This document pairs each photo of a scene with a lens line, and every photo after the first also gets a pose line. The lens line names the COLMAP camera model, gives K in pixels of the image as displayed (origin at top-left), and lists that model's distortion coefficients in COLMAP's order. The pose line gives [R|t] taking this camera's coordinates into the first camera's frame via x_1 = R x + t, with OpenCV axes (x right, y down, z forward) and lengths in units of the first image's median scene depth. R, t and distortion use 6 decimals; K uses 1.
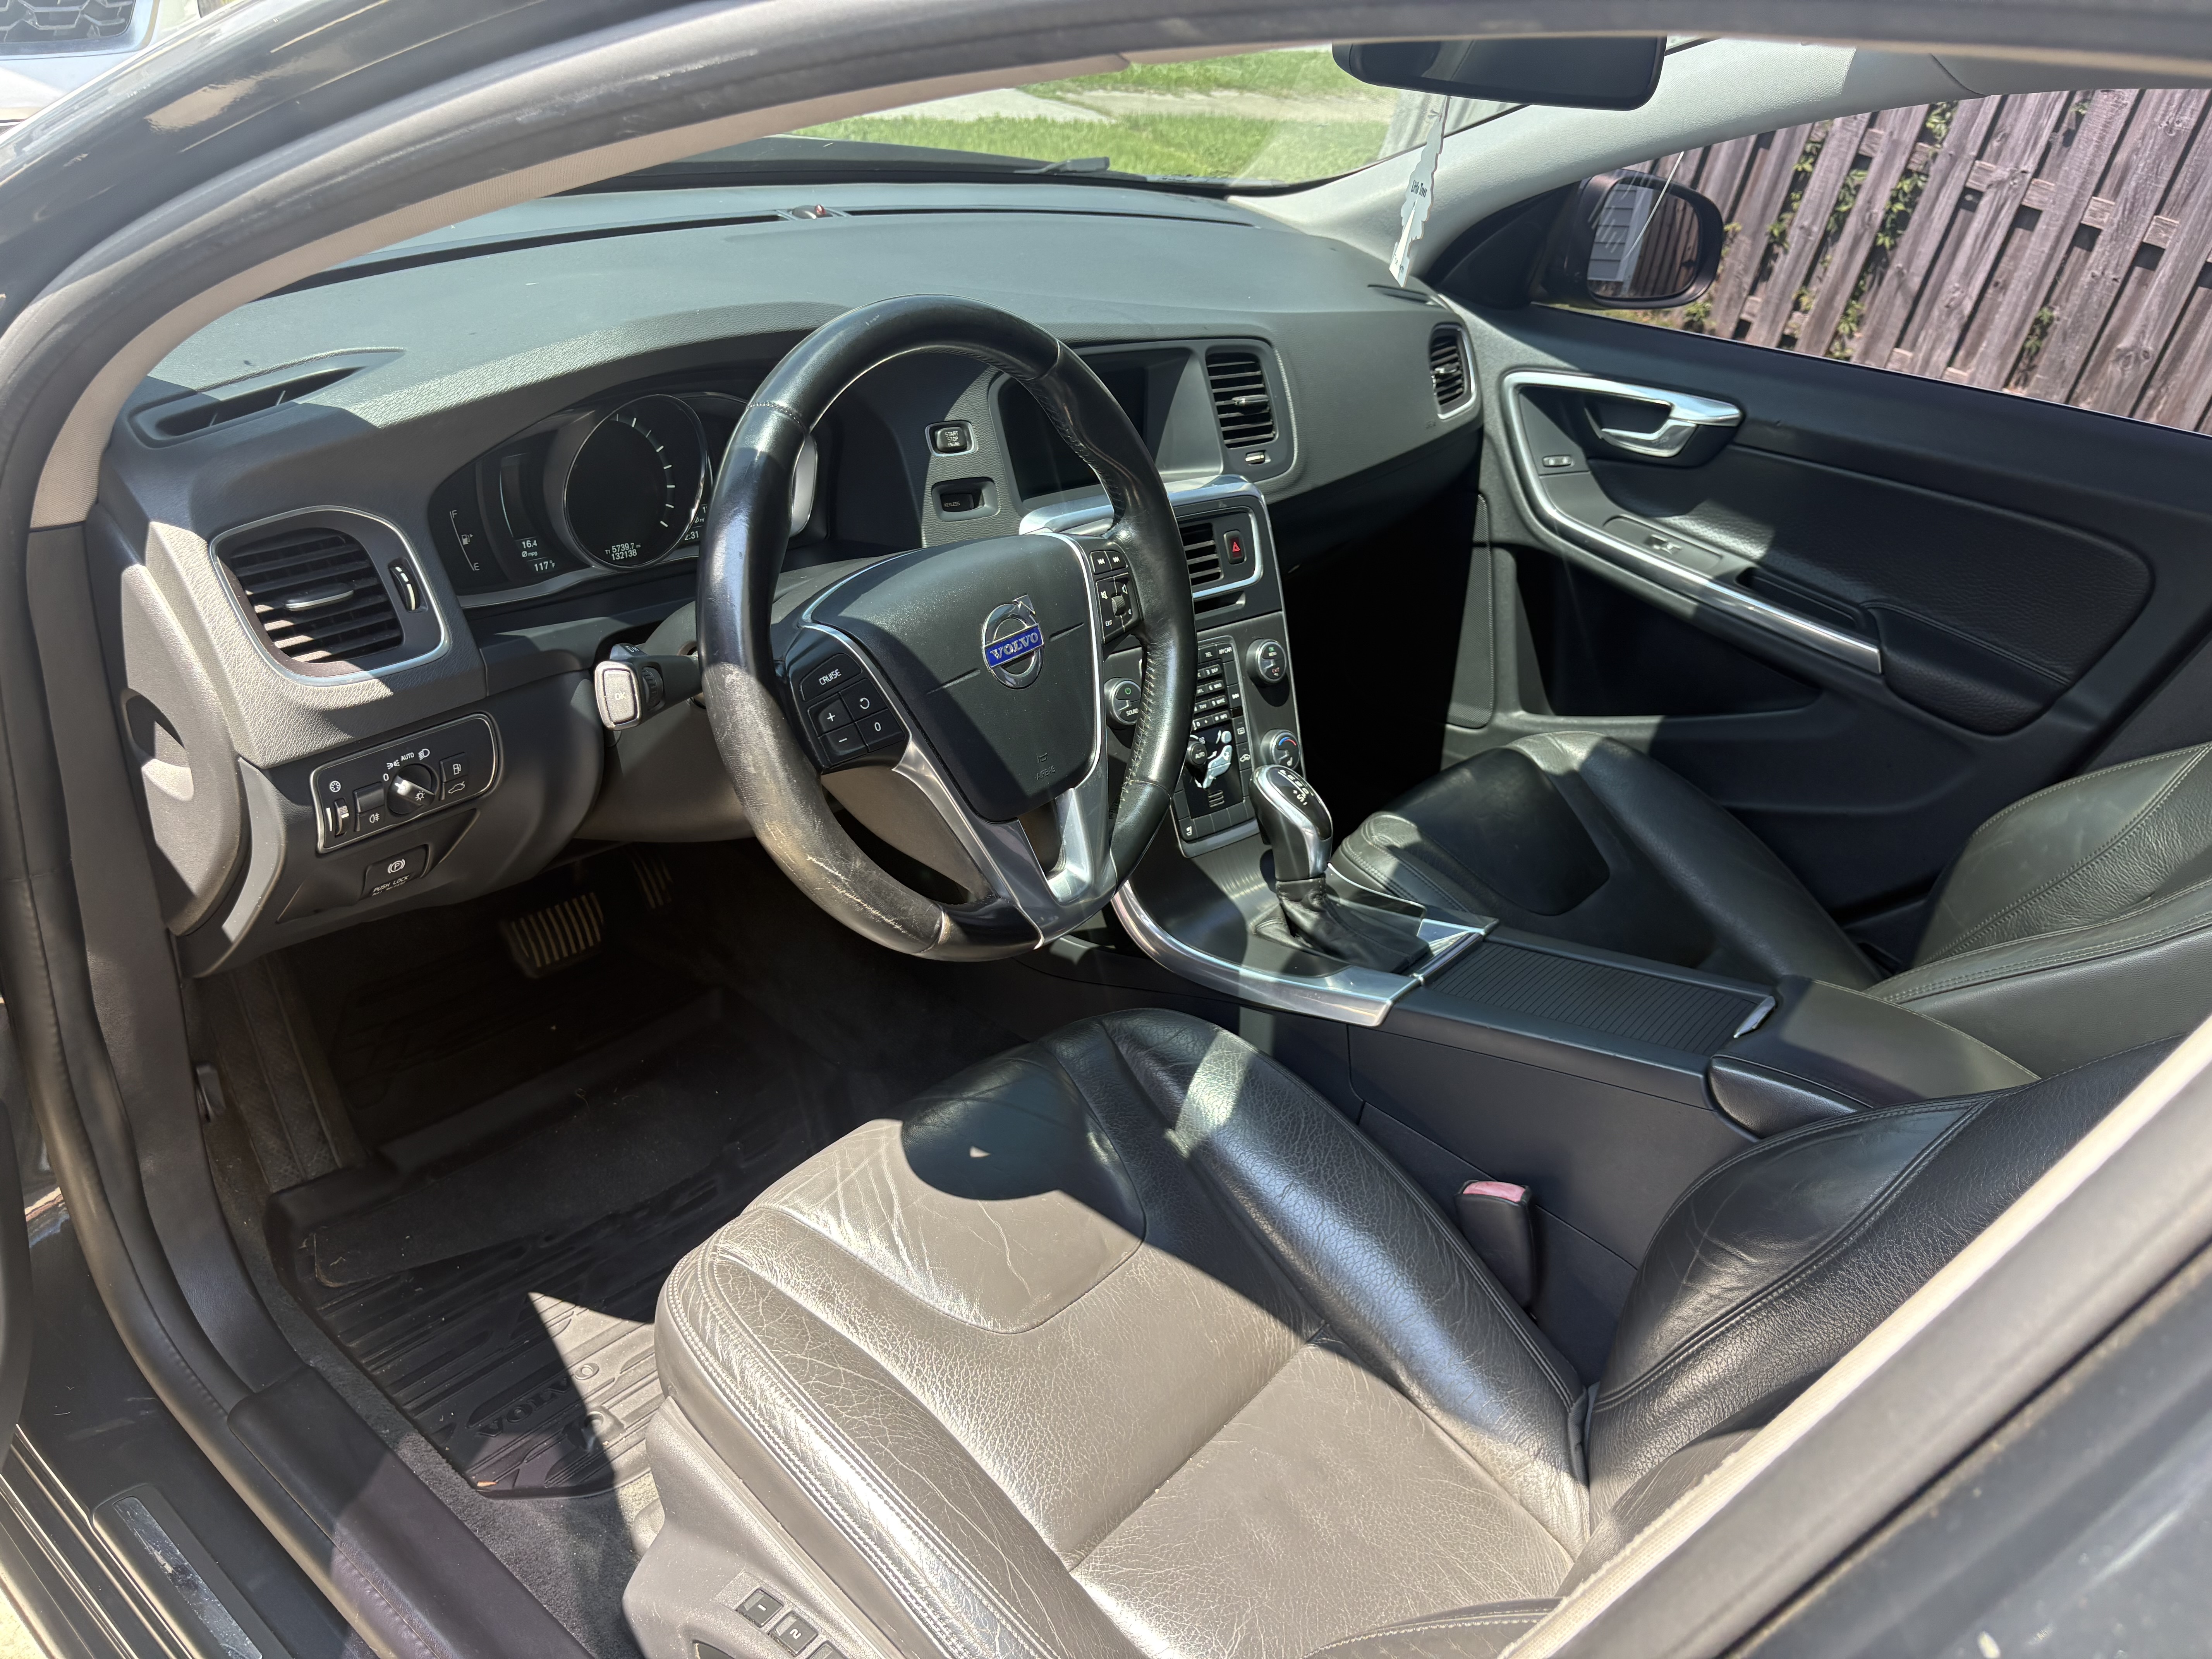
lens RADIAL K [[1665.0, 0, 1058.5], [0, 1665.0, 838.3], [0, 0, 1]] dist [0.049208, -0.056063]
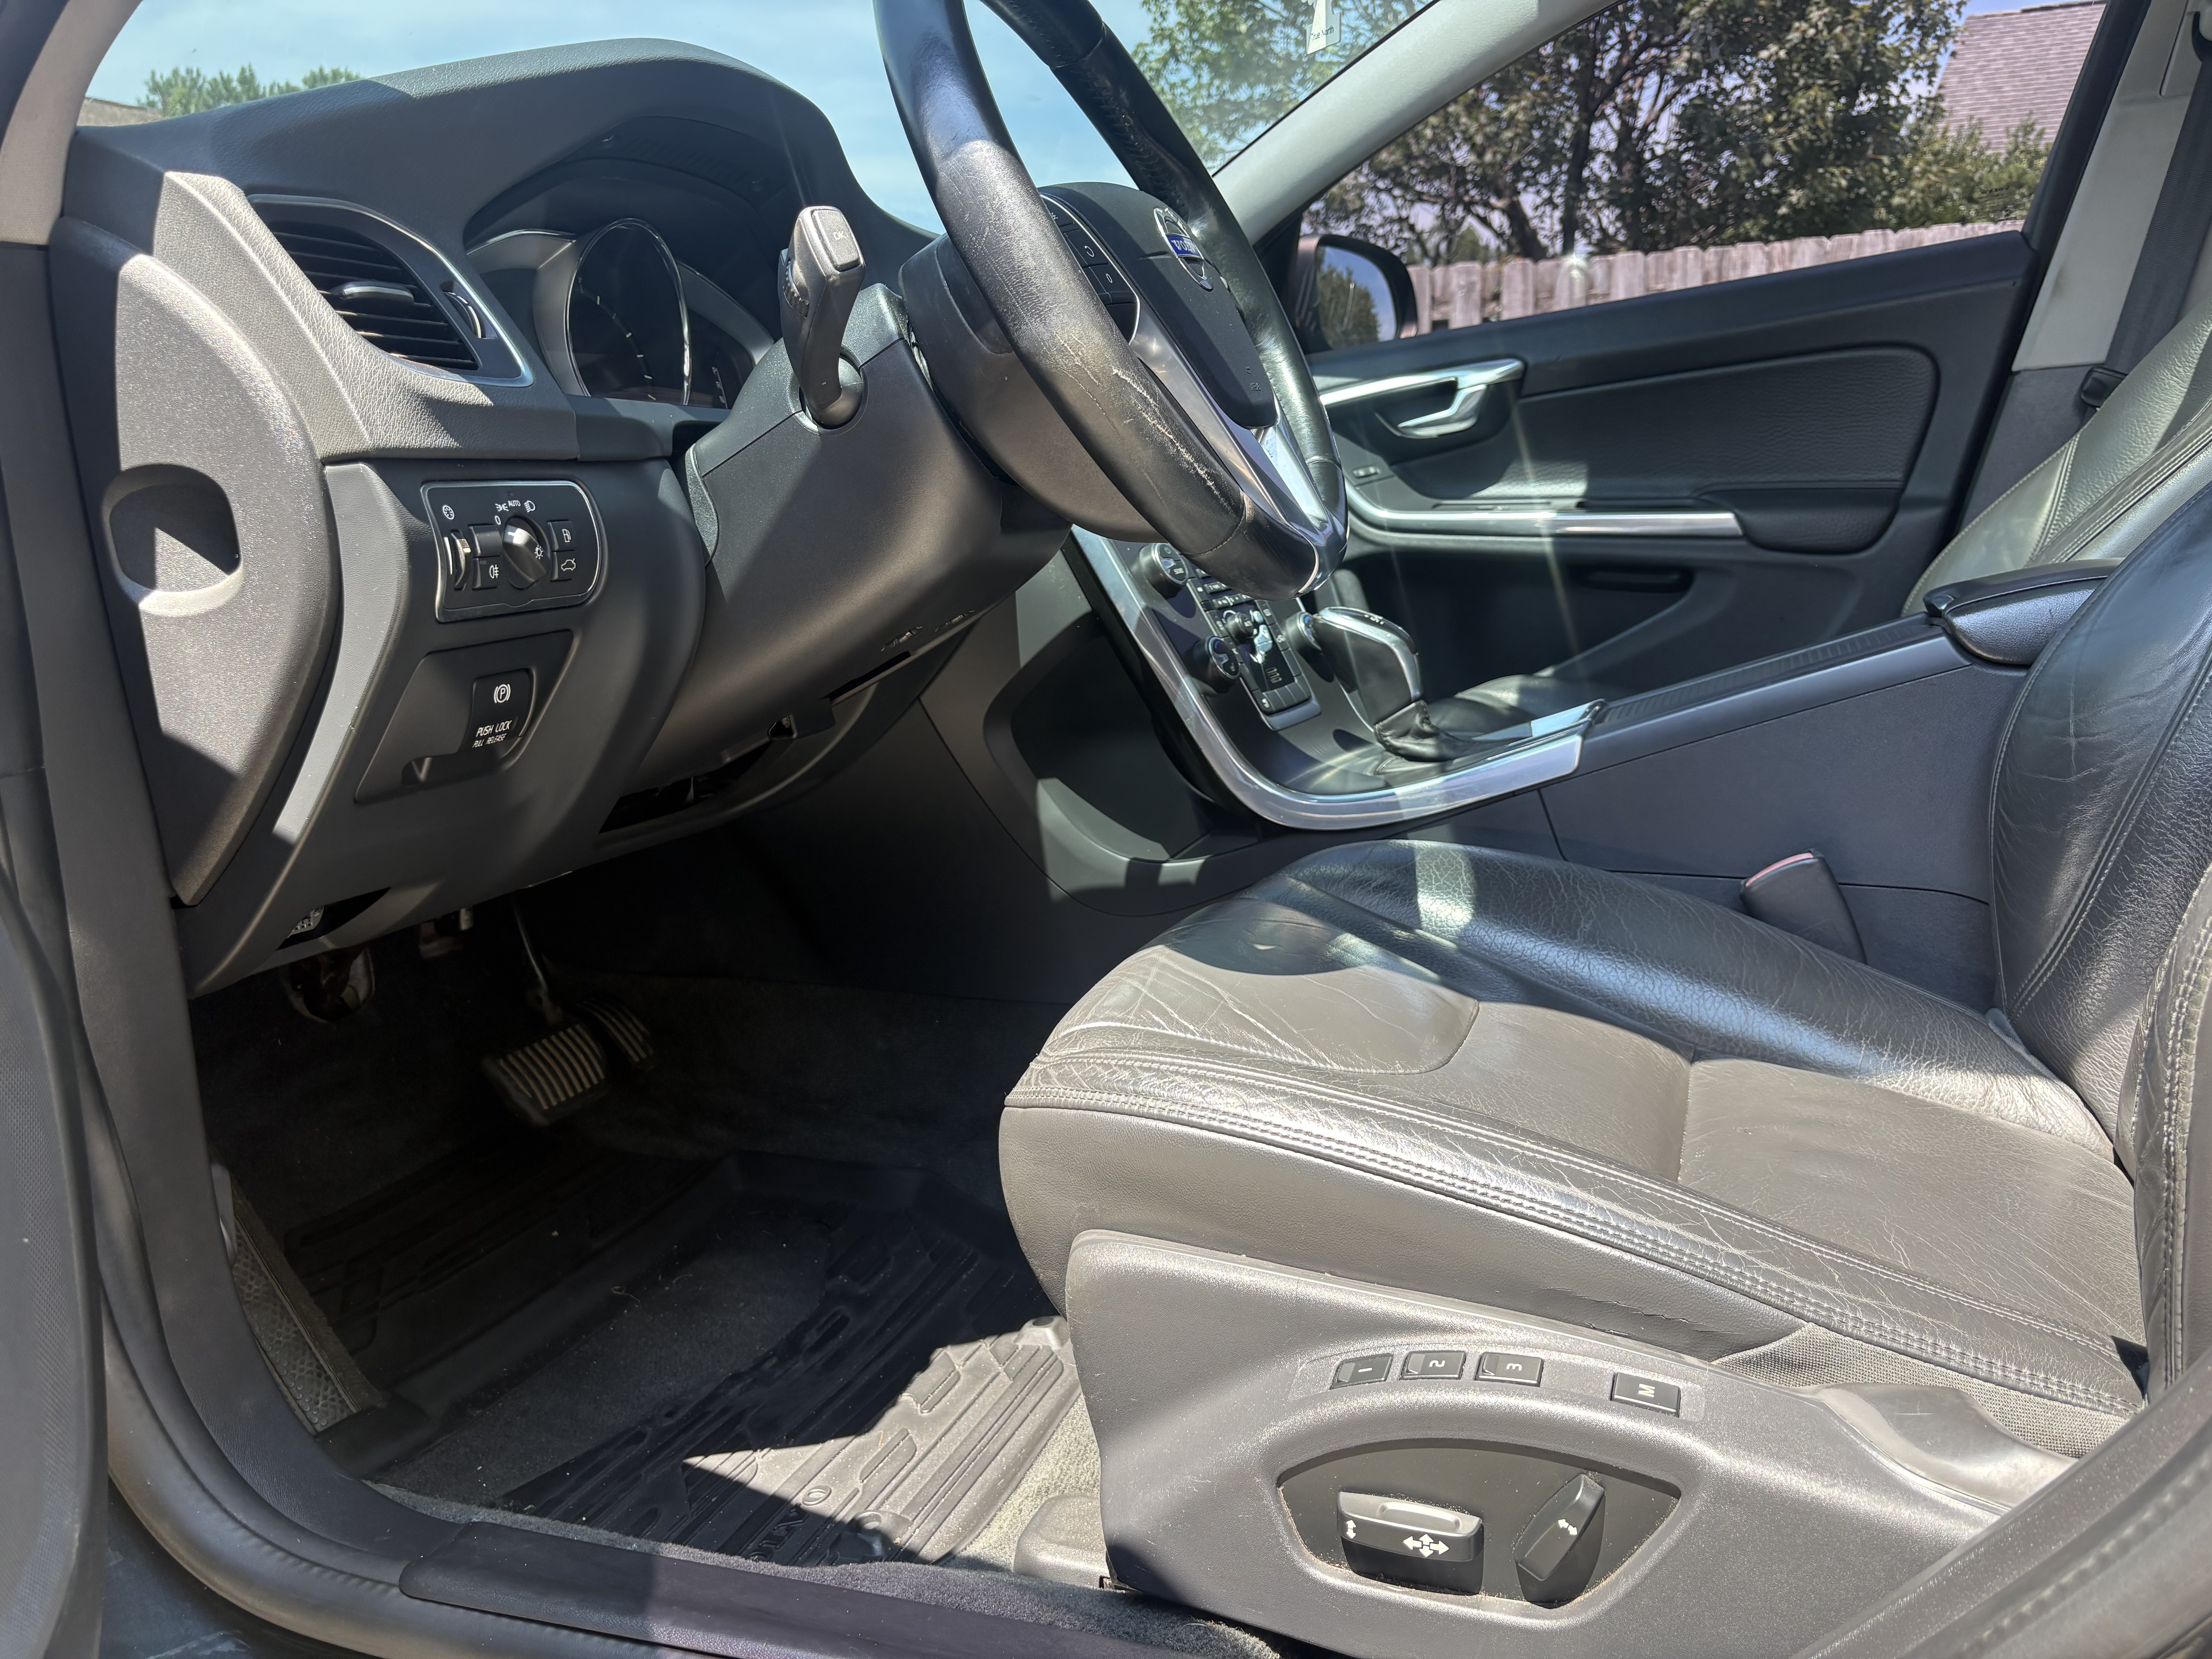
lens RADIAL K [[1685.7, 0, 1094.7], [0, 1685.7, 825.9], [0, 0, 1]] dist [0.039973, -0.050898]
pose [[0.927248, -0.254840, 0.274350, -0.284308], [0.327208, 0.907685, -0.262761, 0.274925], [-0.182062, 0.333414, 0.925034, 0.200609]]
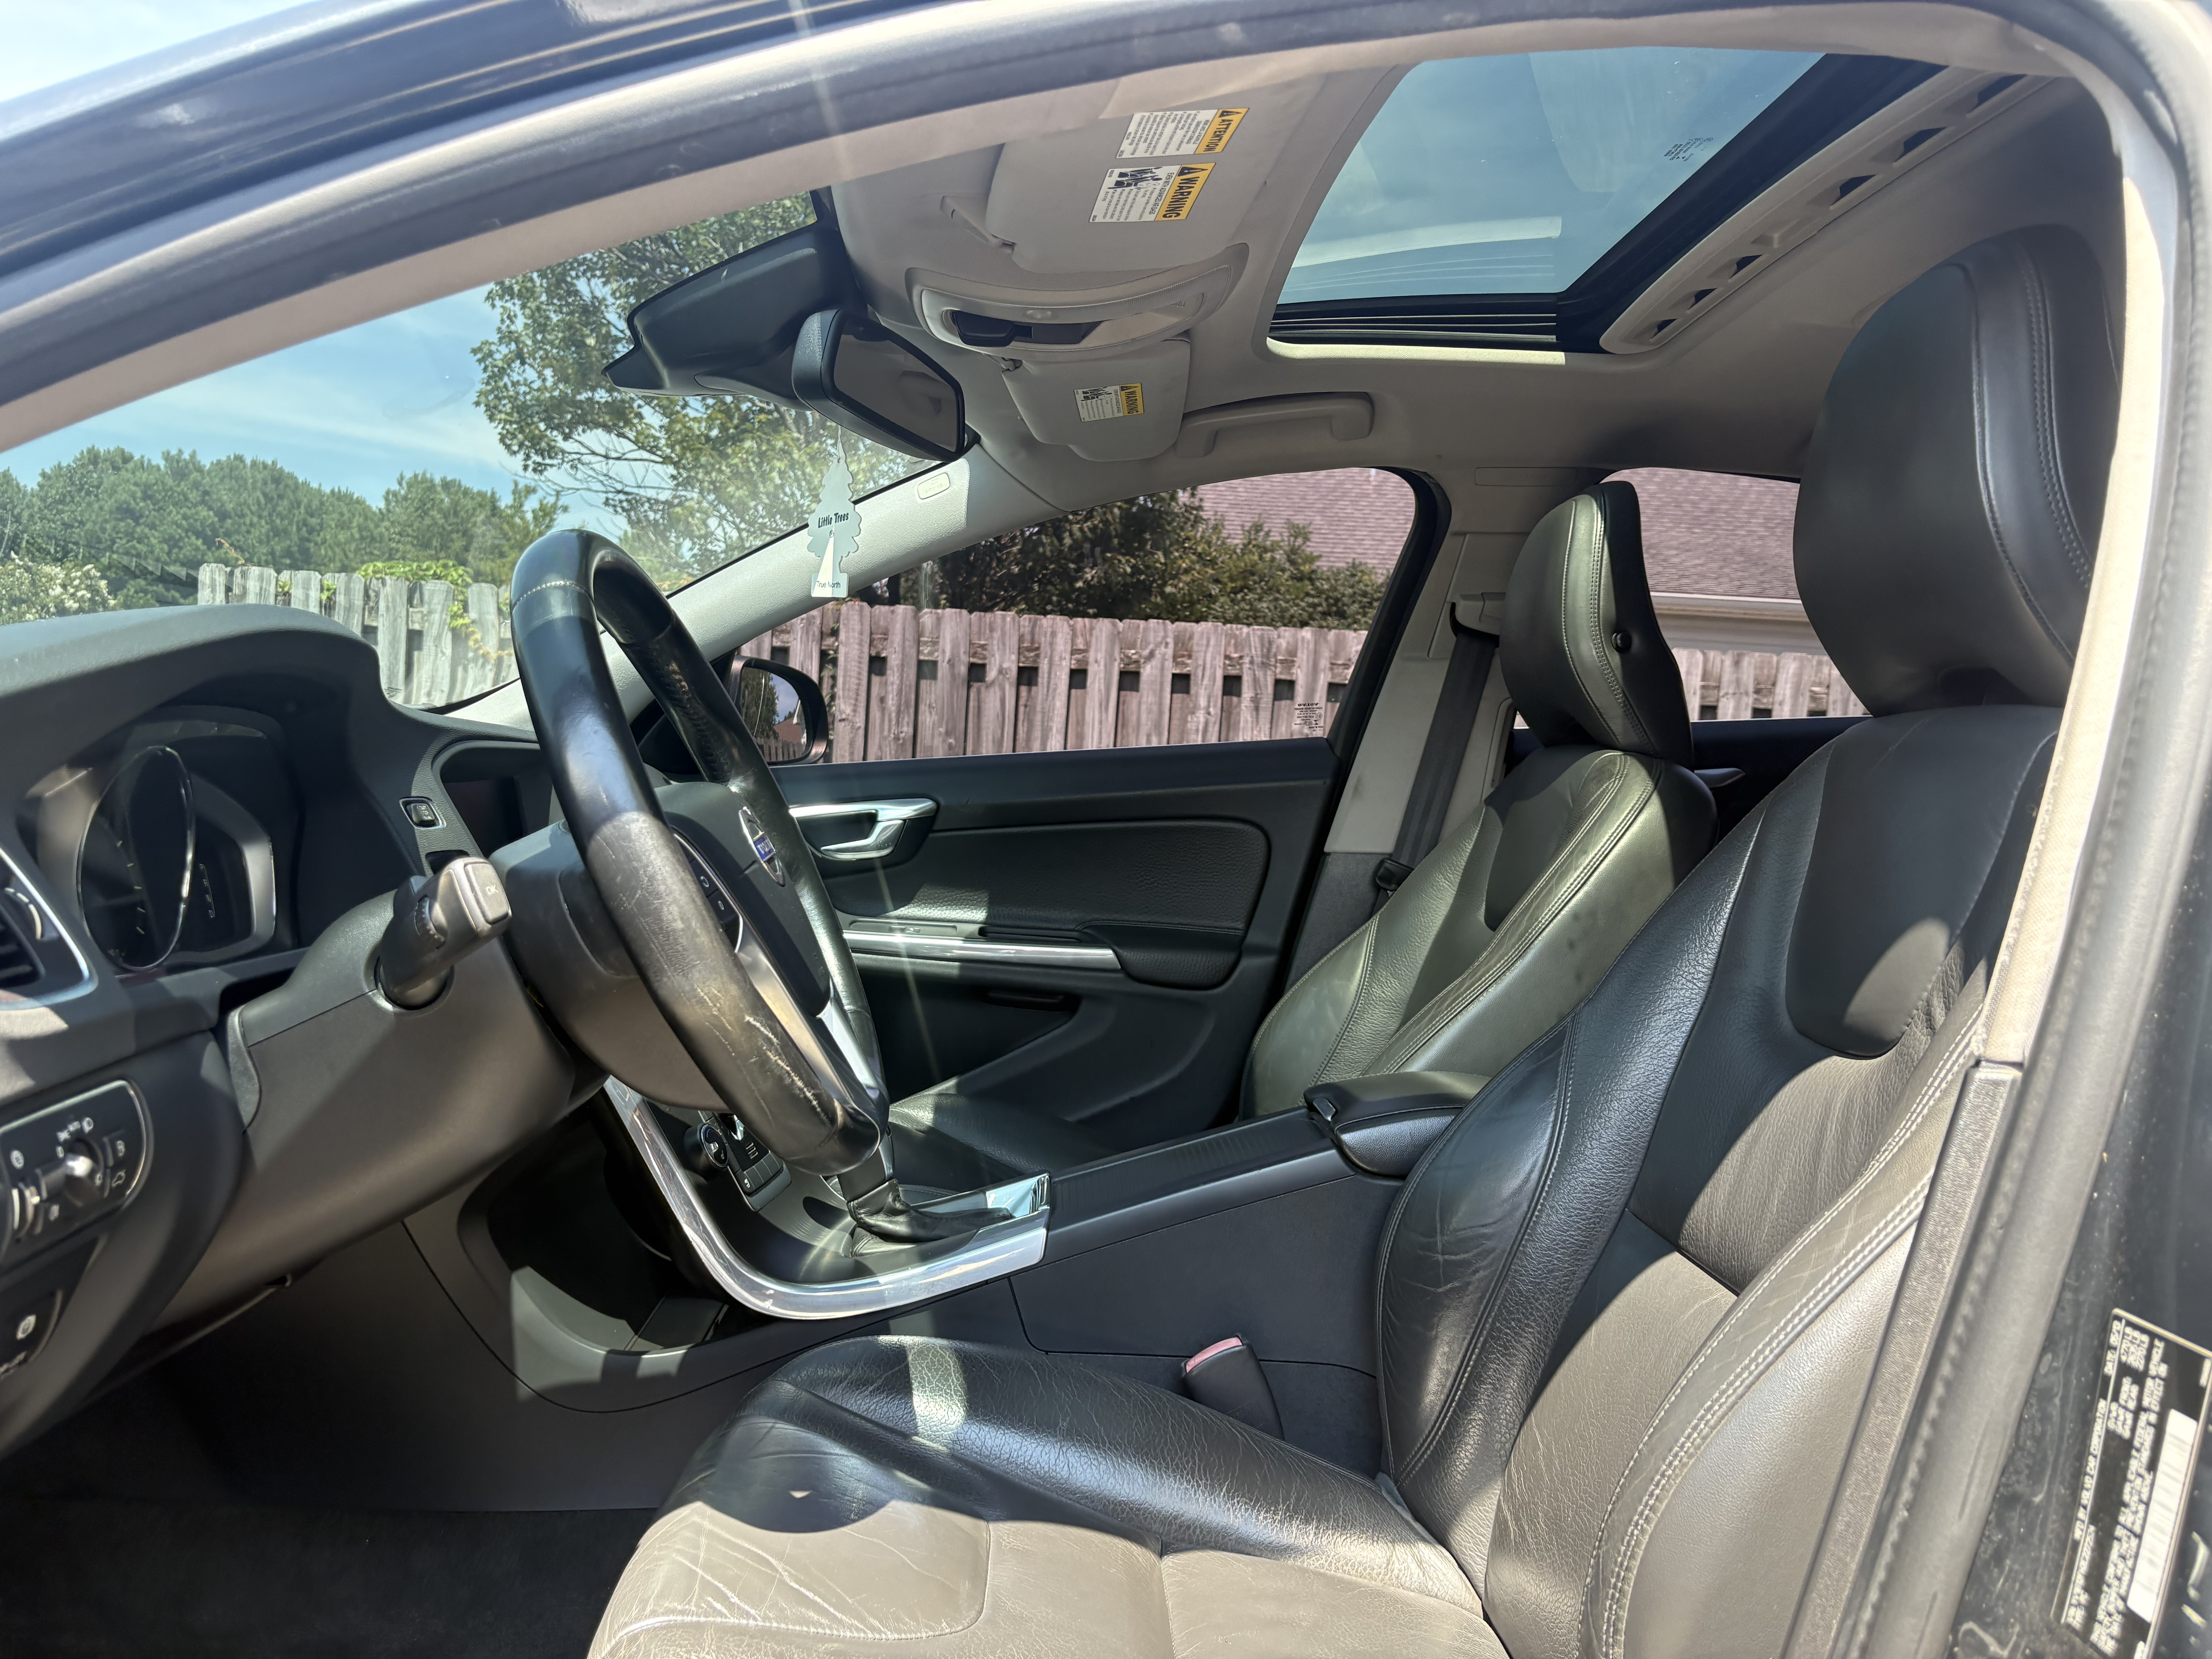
lens RADIAL K [[1685.7, 0, 1094.7], [0, 1685.7, 825.9], [0, 0, 1]] dist [0.039973, -0.050898]
pose [[0.743029, -0.151609, 0.651860, -0.375803], [0.405558, 0.876799, -0.258354, 0.148106], [-0.532382, 0.456332, 0.712973, 0.135490]]
